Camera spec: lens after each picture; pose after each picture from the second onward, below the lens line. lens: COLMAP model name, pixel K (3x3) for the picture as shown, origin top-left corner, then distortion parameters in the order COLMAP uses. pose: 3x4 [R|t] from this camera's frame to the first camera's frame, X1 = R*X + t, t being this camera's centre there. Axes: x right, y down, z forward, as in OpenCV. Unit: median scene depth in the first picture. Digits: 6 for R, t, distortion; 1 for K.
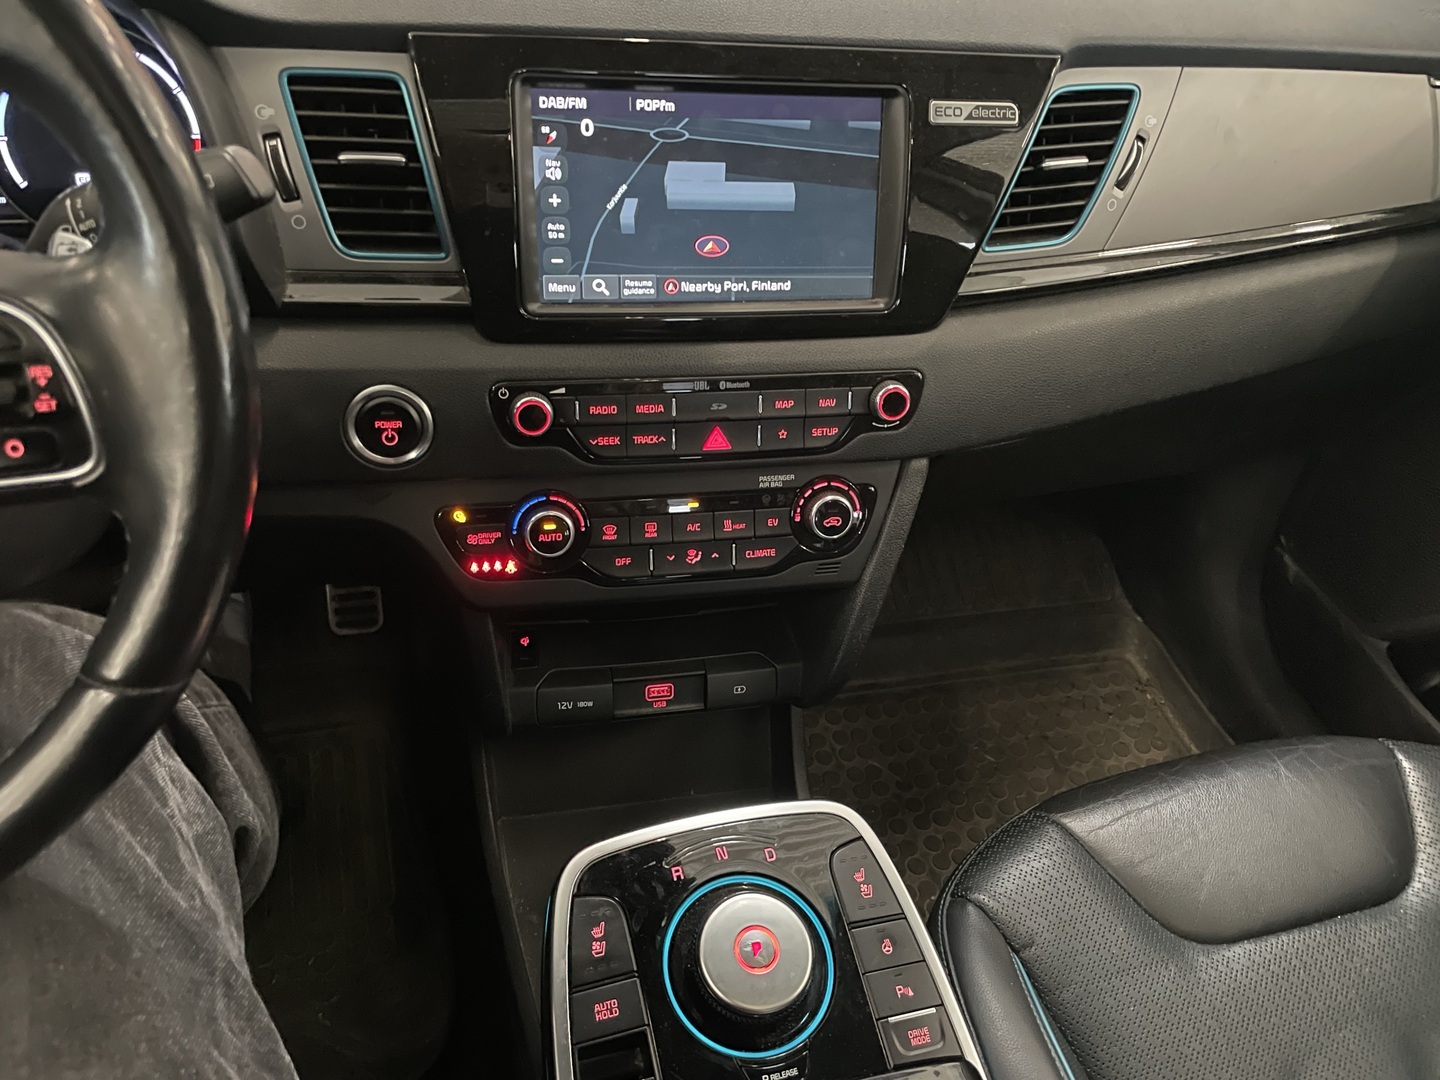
lens RADIAL K [[1070.3, 0, 726.9], [0, 1070.3, 527.3], [0, 0, 1]] dist [0.053146, -0.076751]
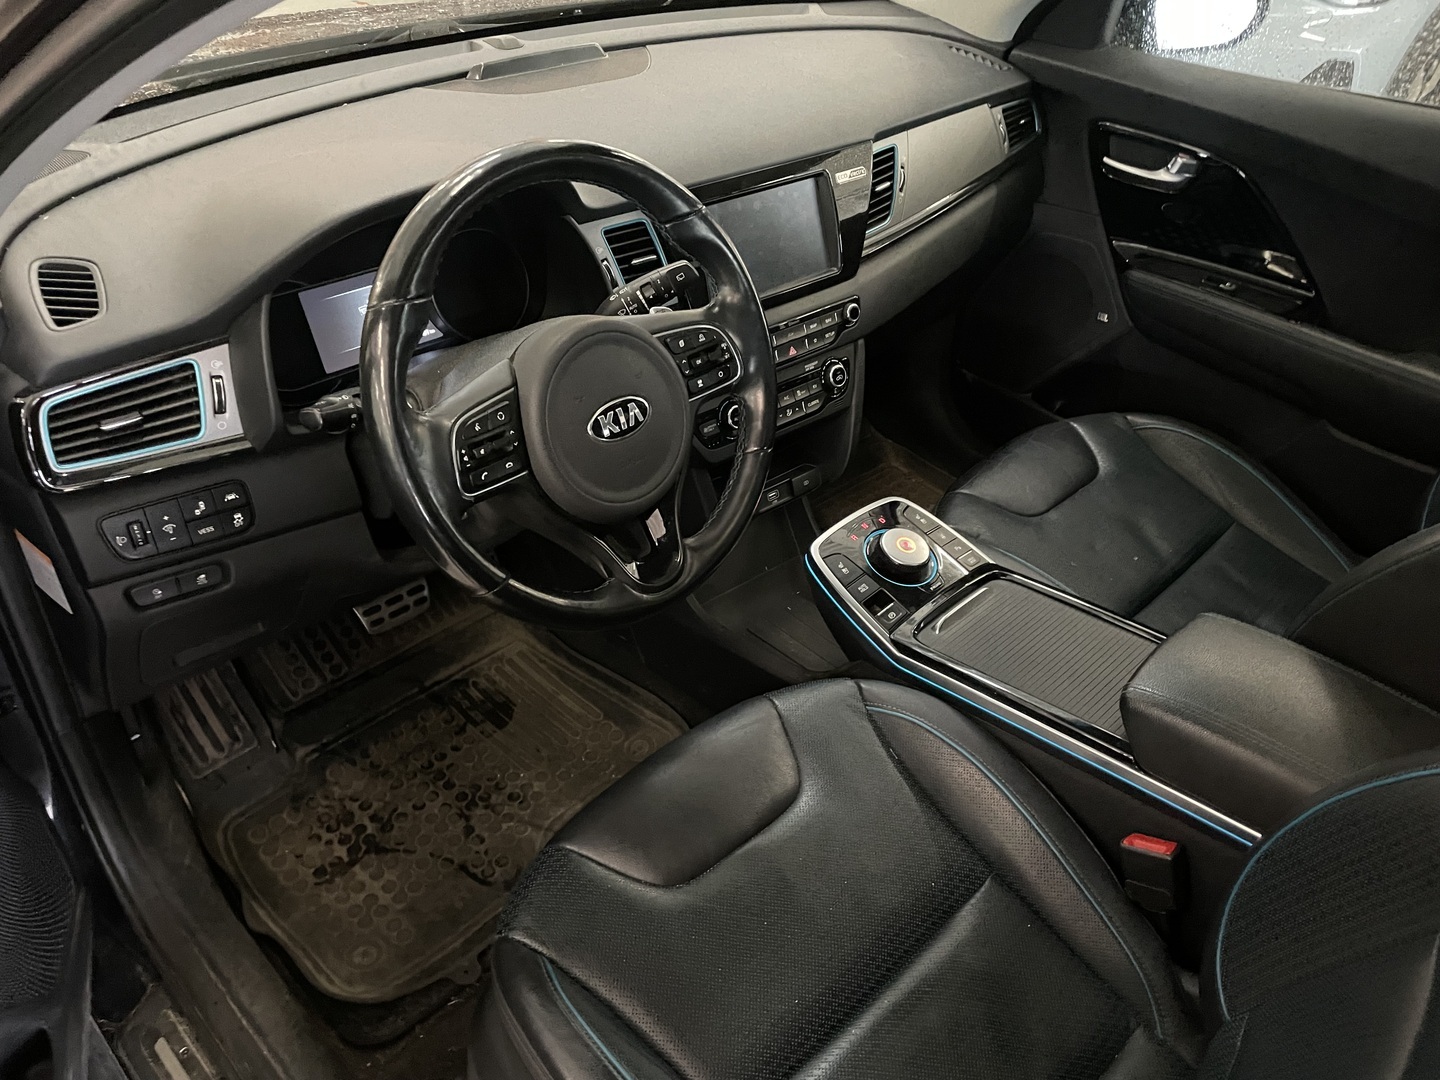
lens RADIAL K [[1070.3, 0, 713.5], [0, 1070.3, 550.4], [0, 0, 1]] dist [0.053146, -0.076751]
pose [[0.881894, -0.334143, 0.332583, -0.953198], [0.330535, 0.941253, 0.069203, 0.087938], [-0.336169, 0.048901, 0.940531, -0.886333]]
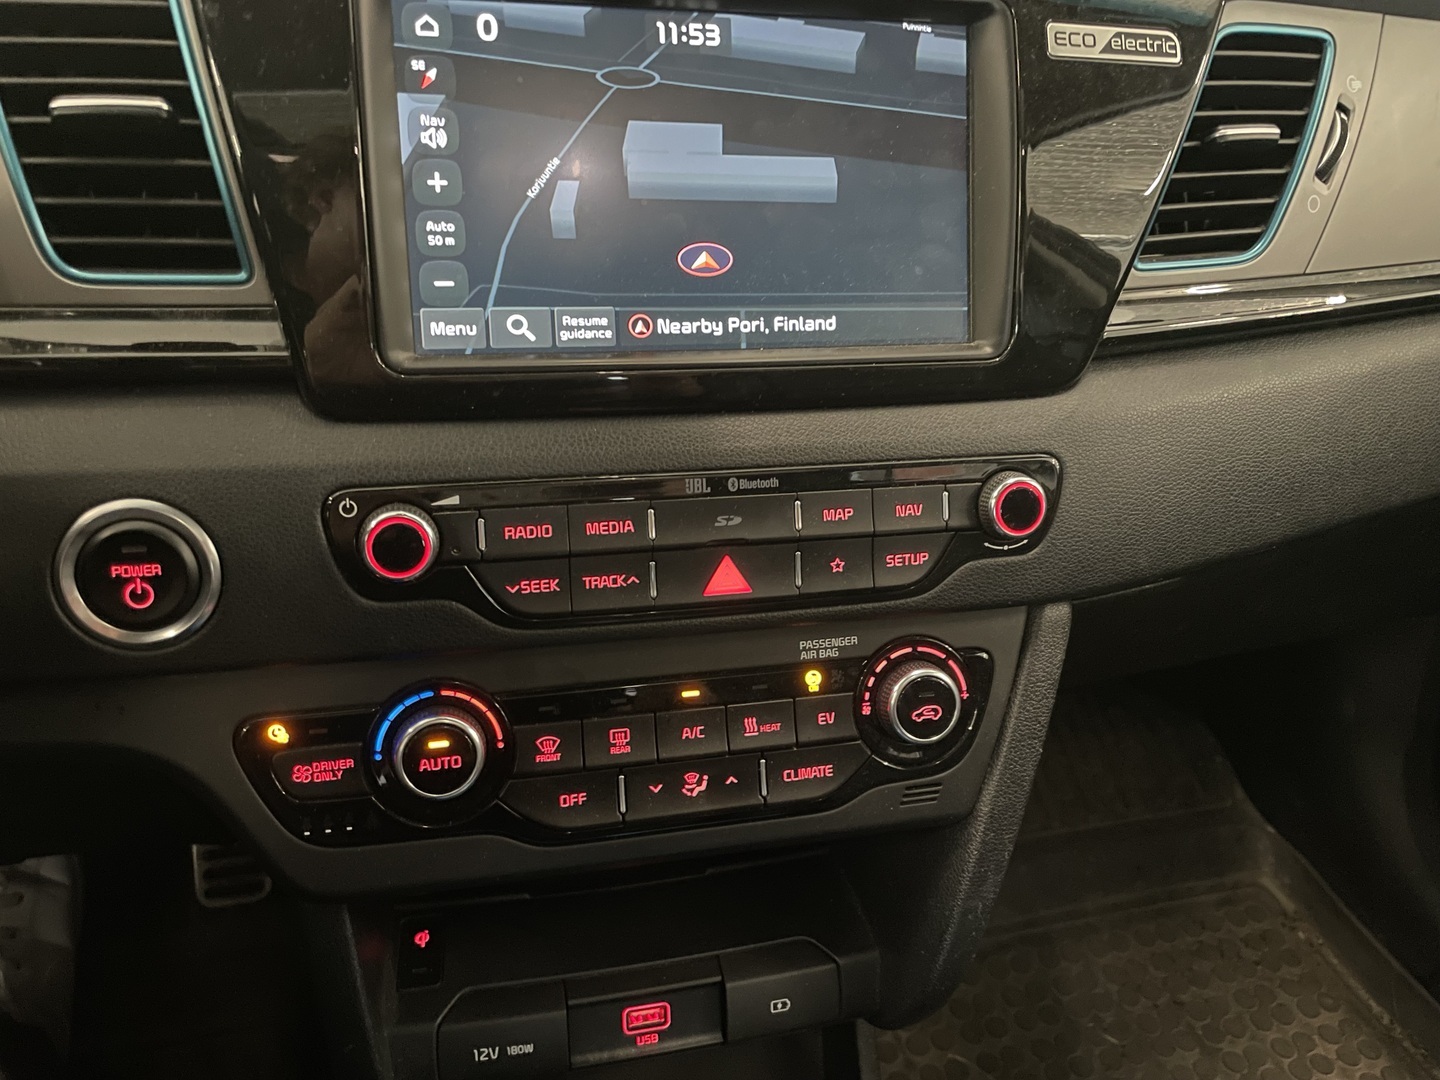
lens RADIAL K [[1070.3, 0, 721.5], [0, 1070.3, 529.7], [0, 0, 1]] dist [0.053146, -0.076751]
pose [[0.999016, -0.044172, 0.004017, -0.013187], [0.044150, 0.981638, -0.185575, 0.000220], [0.004254, 0.185569, 0.982622, 0.411402]]
